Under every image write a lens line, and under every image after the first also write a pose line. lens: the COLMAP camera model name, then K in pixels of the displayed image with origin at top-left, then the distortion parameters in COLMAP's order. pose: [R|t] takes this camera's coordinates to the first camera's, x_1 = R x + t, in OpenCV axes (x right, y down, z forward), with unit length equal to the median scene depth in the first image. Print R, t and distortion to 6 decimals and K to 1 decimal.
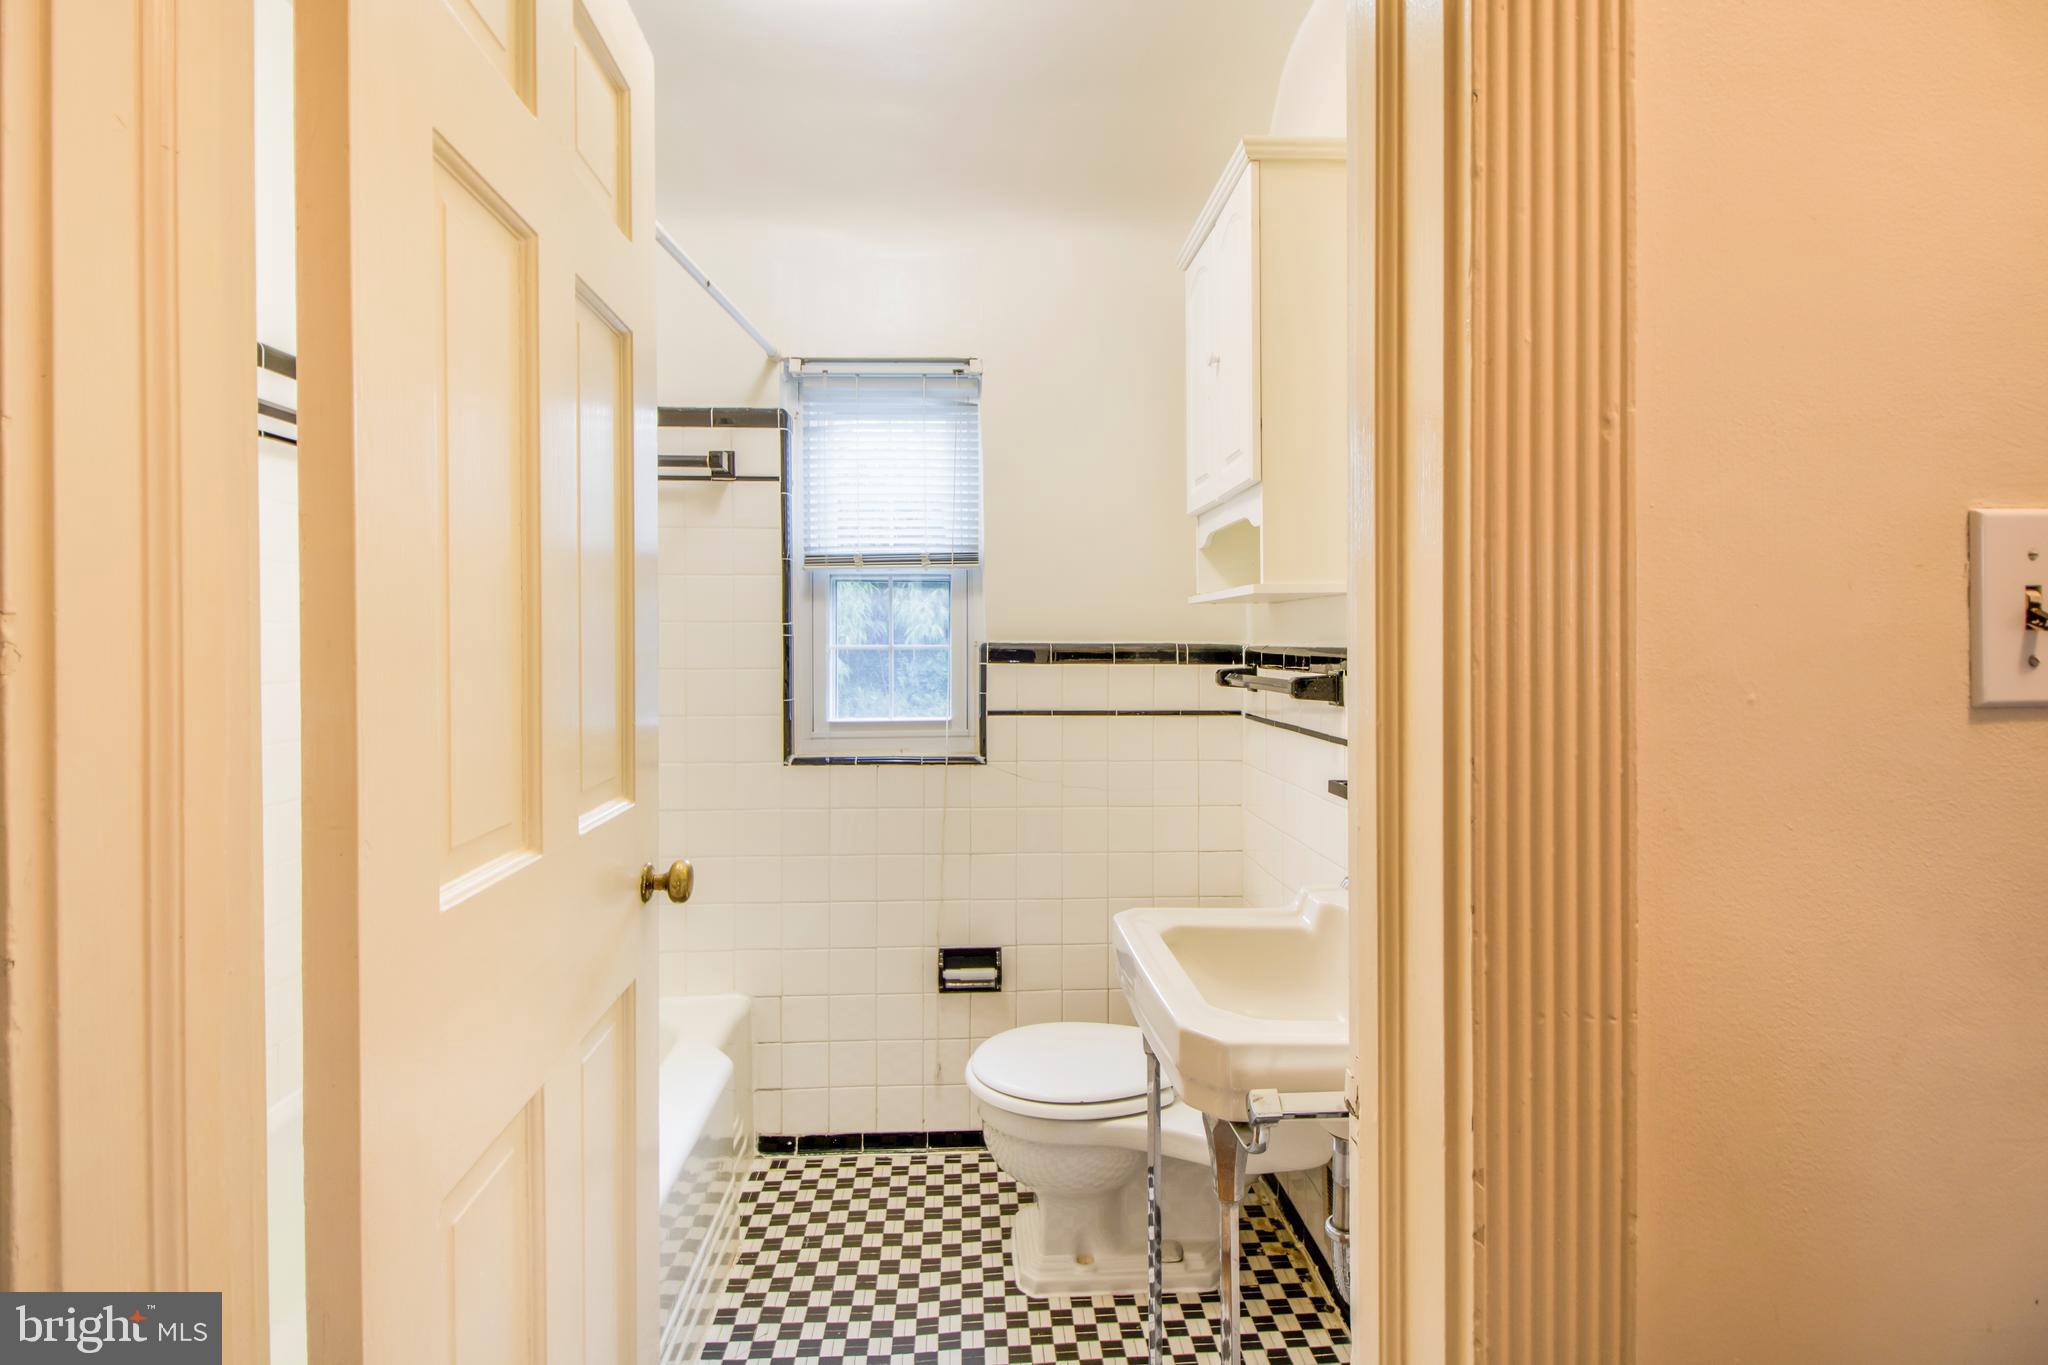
lens RADIAL K [[960.3, 0, 1024.5], [0, 960.3, 642.4], [0, 0, 1]] dist [0.000970, -0.000188]
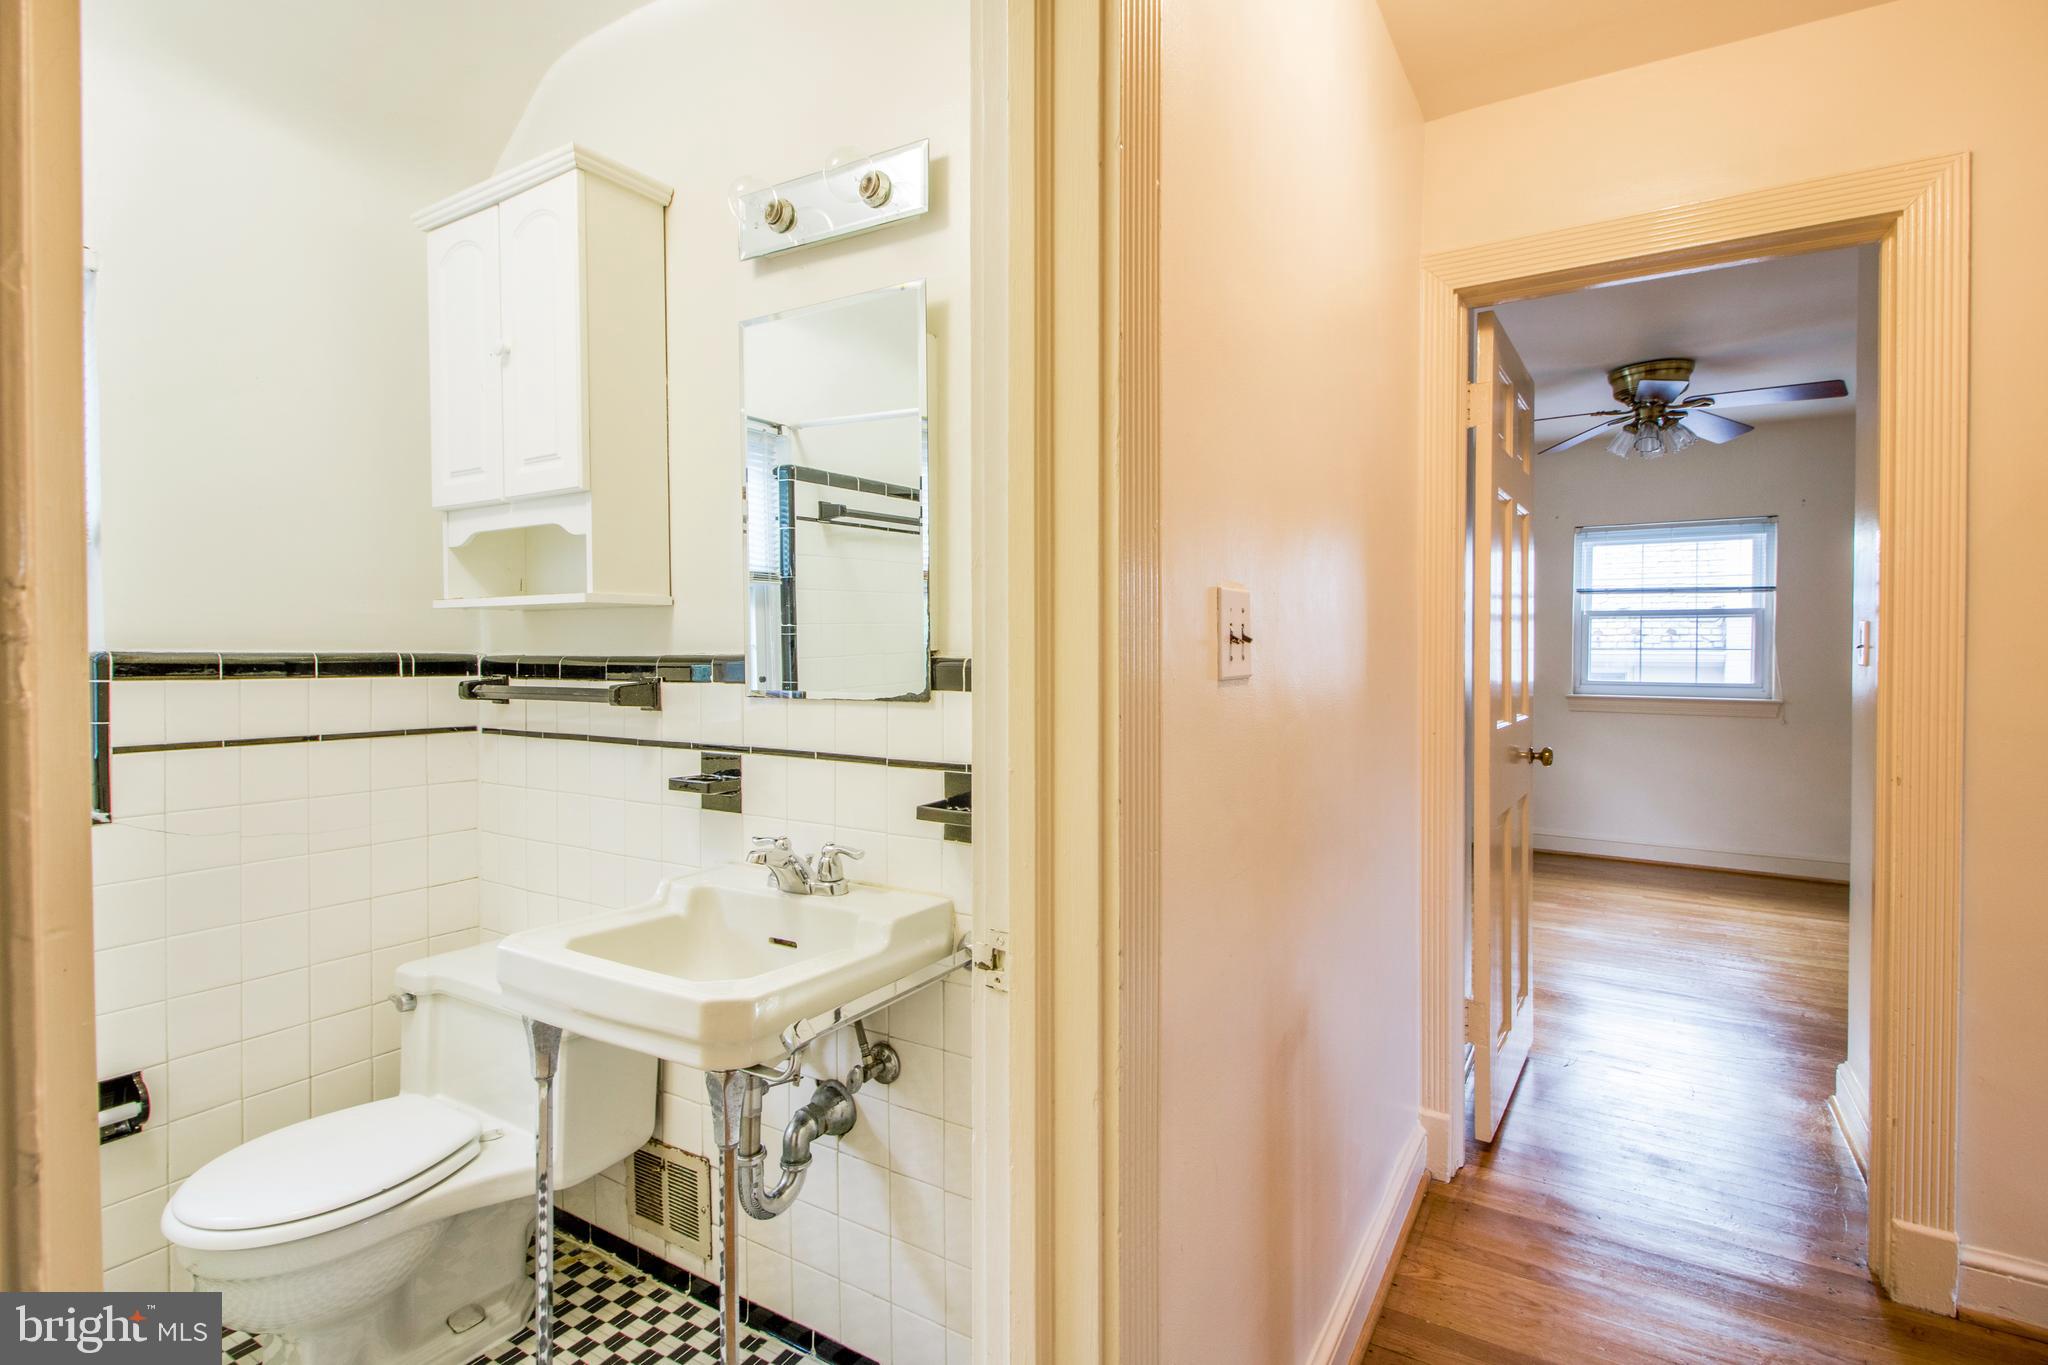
lens RADIAL K [[981.2, 0, 1023.8], [0, 981.2, 660.7], [0, 0, 1]] dist [0.000362, 0.000142]
pose [[0.573575, -0.007413, 0.819120, -0.259433], [0.000993, 0.999965, 0.008354, 0.001177], [-0.819153, -0.003978, 0.573562, 0.027946]]
